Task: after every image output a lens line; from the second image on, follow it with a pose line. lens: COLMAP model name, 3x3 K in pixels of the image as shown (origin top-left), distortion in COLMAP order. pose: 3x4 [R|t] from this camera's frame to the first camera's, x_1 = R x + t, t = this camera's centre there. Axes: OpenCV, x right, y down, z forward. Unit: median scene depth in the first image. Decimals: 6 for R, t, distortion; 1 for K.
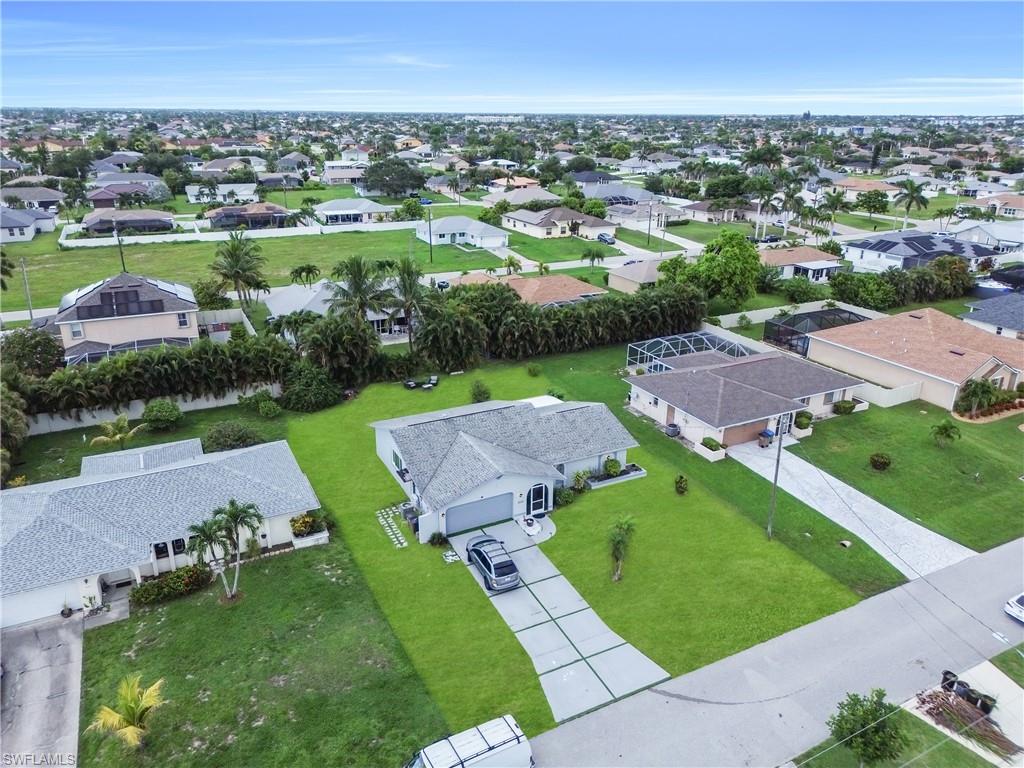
lens RADIAL K [[715.3, 0, 512.0], [0, 715.3, 384.0], [0, 0, 1]] dist [0.066380, -0.075823]
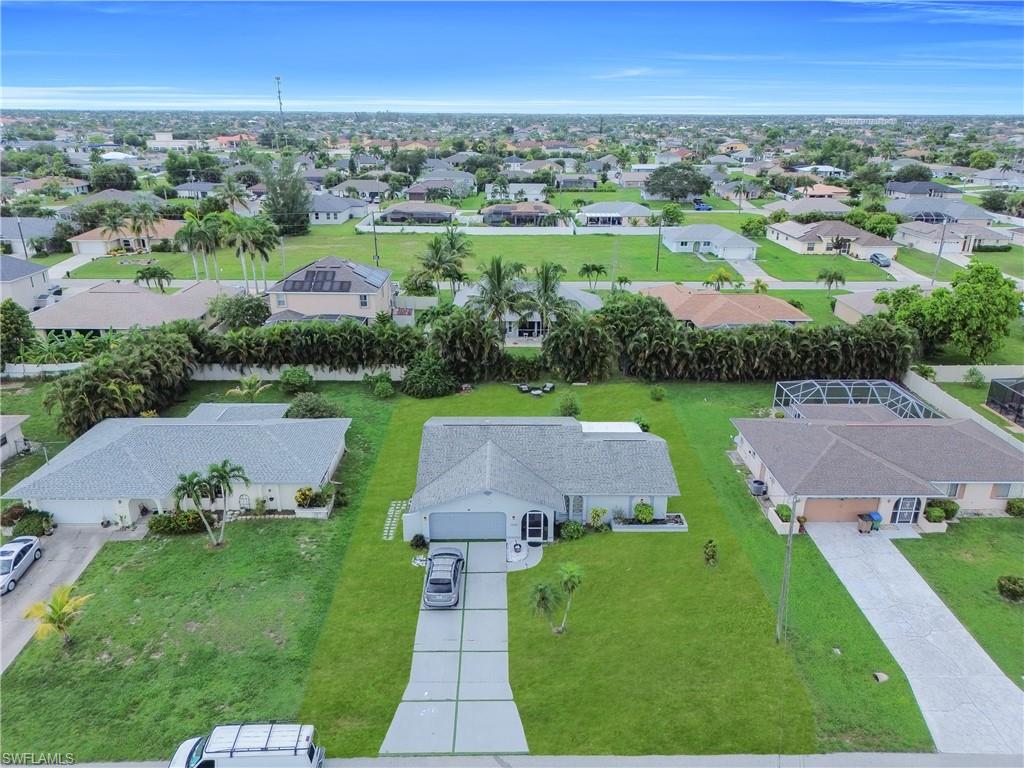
lens RADIAL K [[715.3, 0, 512.0], [0, 715.3, 384.0], [0, 0, 1]] dist [0.066380, -0.075823]
pose [[0.898143, 0.152659, -0.412352, 0.252153], [-0.154334, 0.987579, 0.029461, -0.031603], [0.411727, 0.037179, 0.910548, 0.086463]]
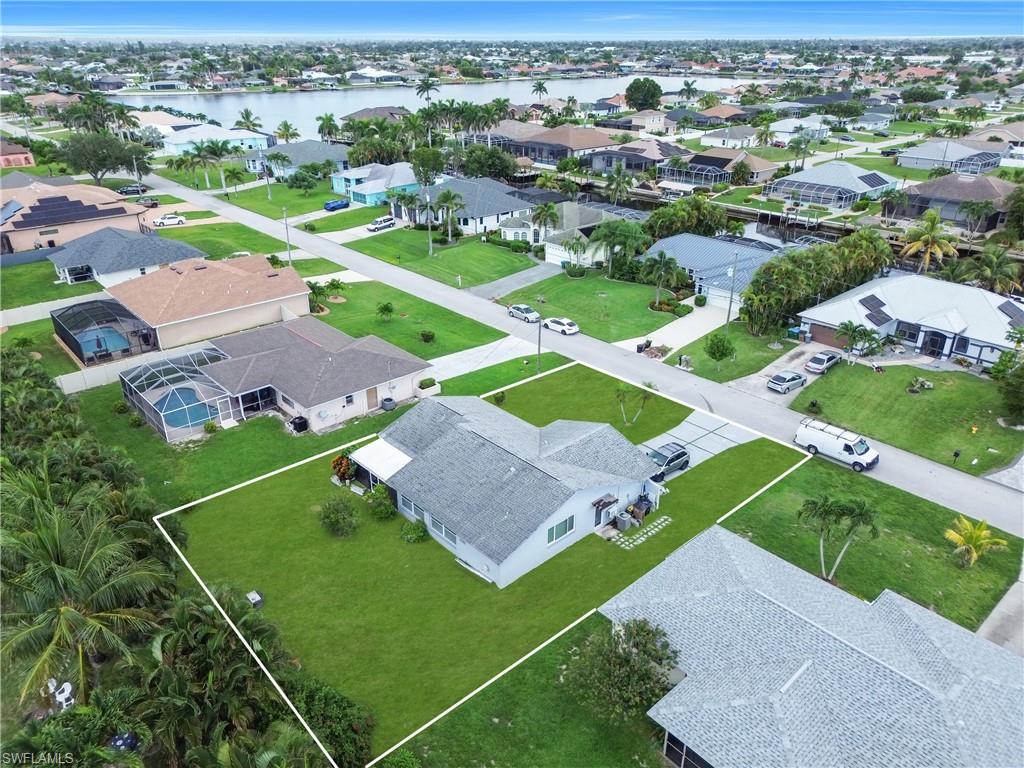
lens RADIAL K [[715.3, 0, 512.0], [0, 715.3, 384.0], [0, 0, 1]] dist [0.066380, -0.075823]
pose [[-0.269582, -0.419044, 0.867022, -0.595027], [0.335888, 0.802892, 0.492487, -0.342869], [-0.902499, 0.423988, -0.075693, 0.771674]]
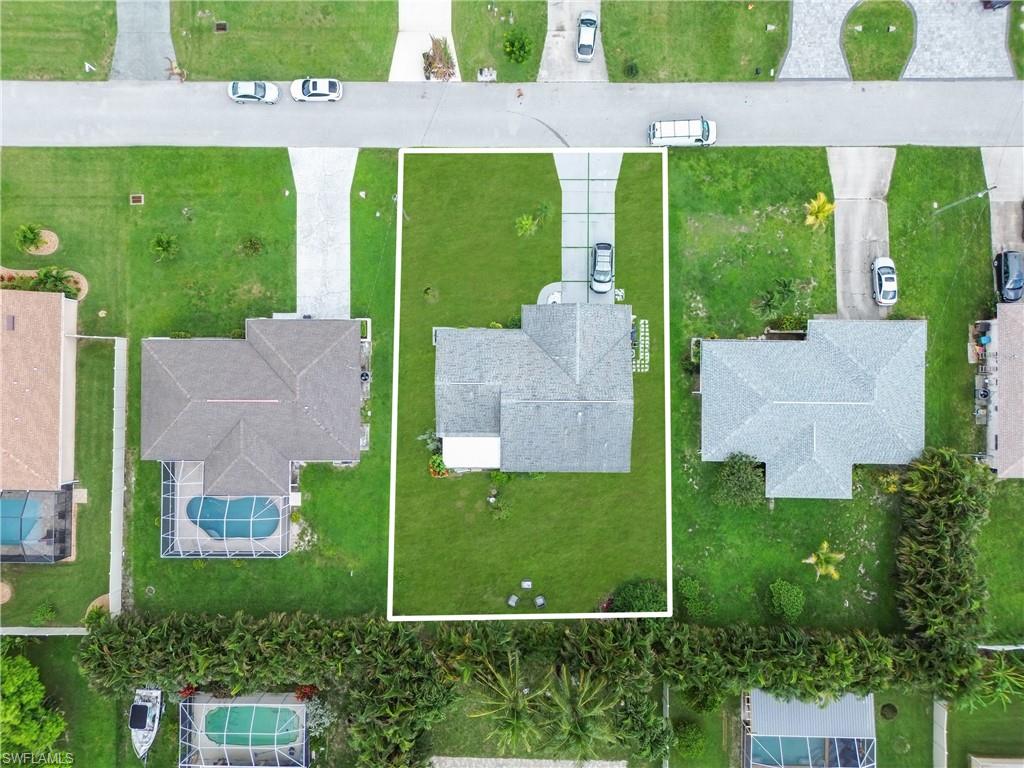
lens RADIAL K [[715.3, 0, 512.0], [0, 715.3, 384.0], [0, 0, 1]] dist [0.066380, -0.075823]
pose [[-0.888733, -0.458424, 0.001101, 0.017673], [0.160927, -0.309734, 0.937106, -0.785081], [-0.429251, 0.833014, 0.349044, 0.456691]]
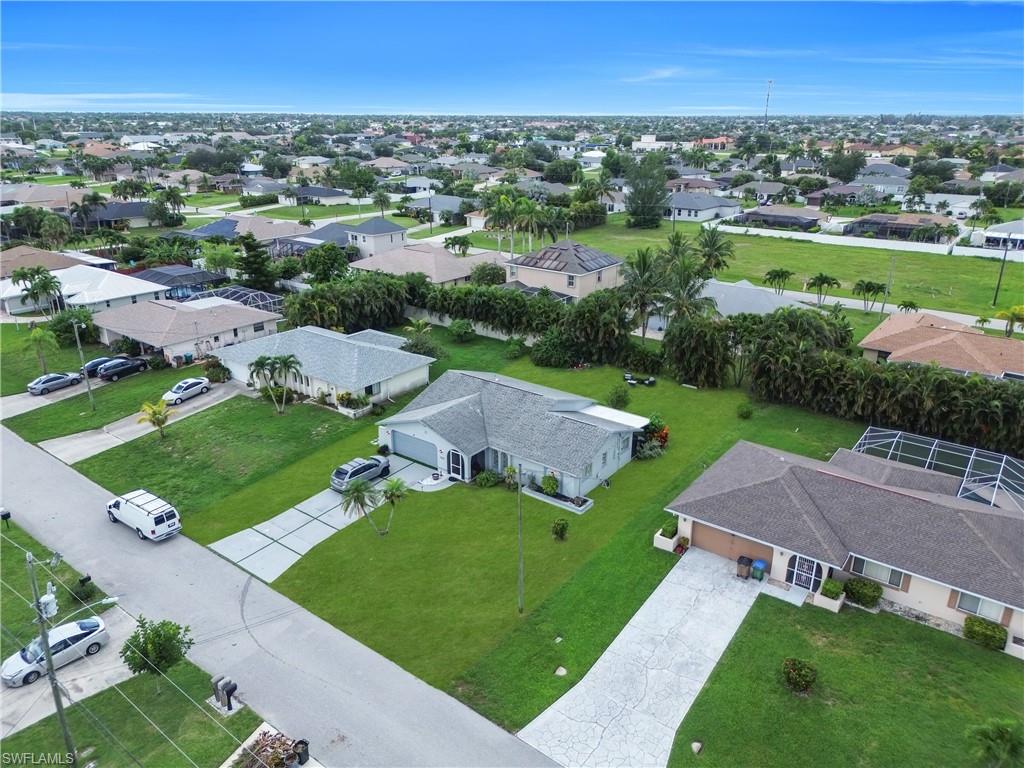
lens RADIAL K [[715.3, 0, 512.0], [0, 715.3, 384.0], [0, 0, 1]] dist [0.066380, -0.075823]
pose [[0.437133, 0.310266, -0.844186, 0.653485], [-0.317863, 0.931335, 0.177702, -0.118672], [0.841355, 0.190656, 0.505740, 0.342022]]
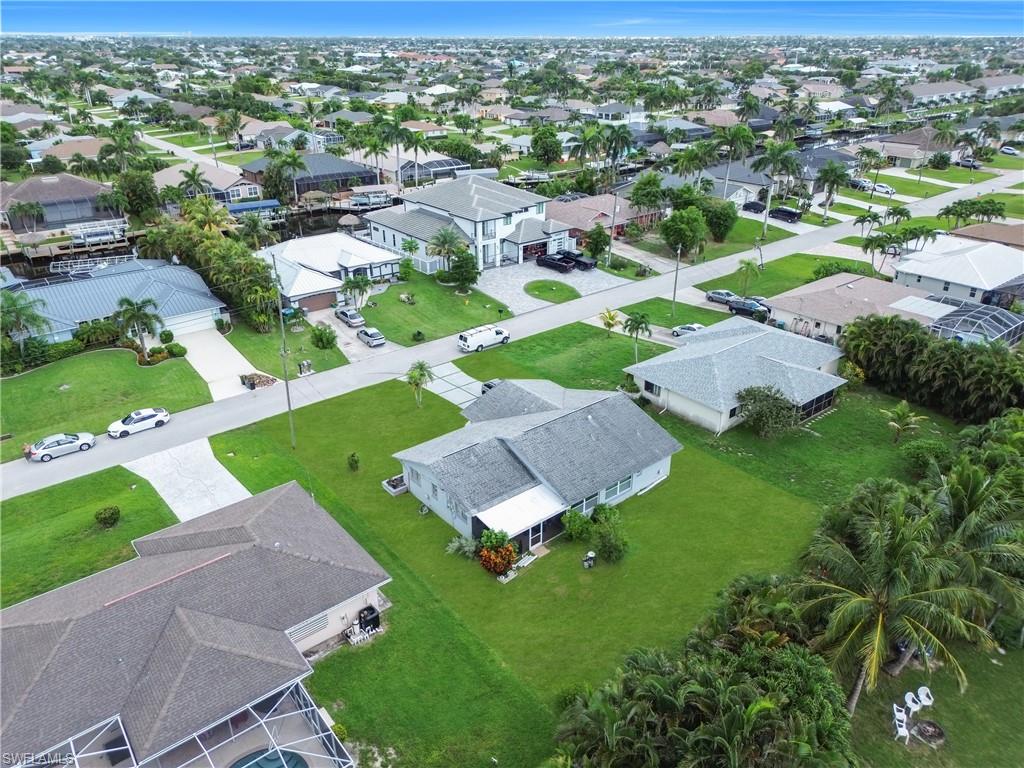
lens RADIAL K [[715.3, 0, 512.0], [0, 715.3, 384.0], [0, 0, 1]] dist [0.066380, -0.075823]
pose [[-0.977118, 0.085738, -0.194652, 0.148277], [-0.081549, 0.694208, 0.715140, -0.515021], [0.196444, 0.714650, -0.671331, 1.212006]]
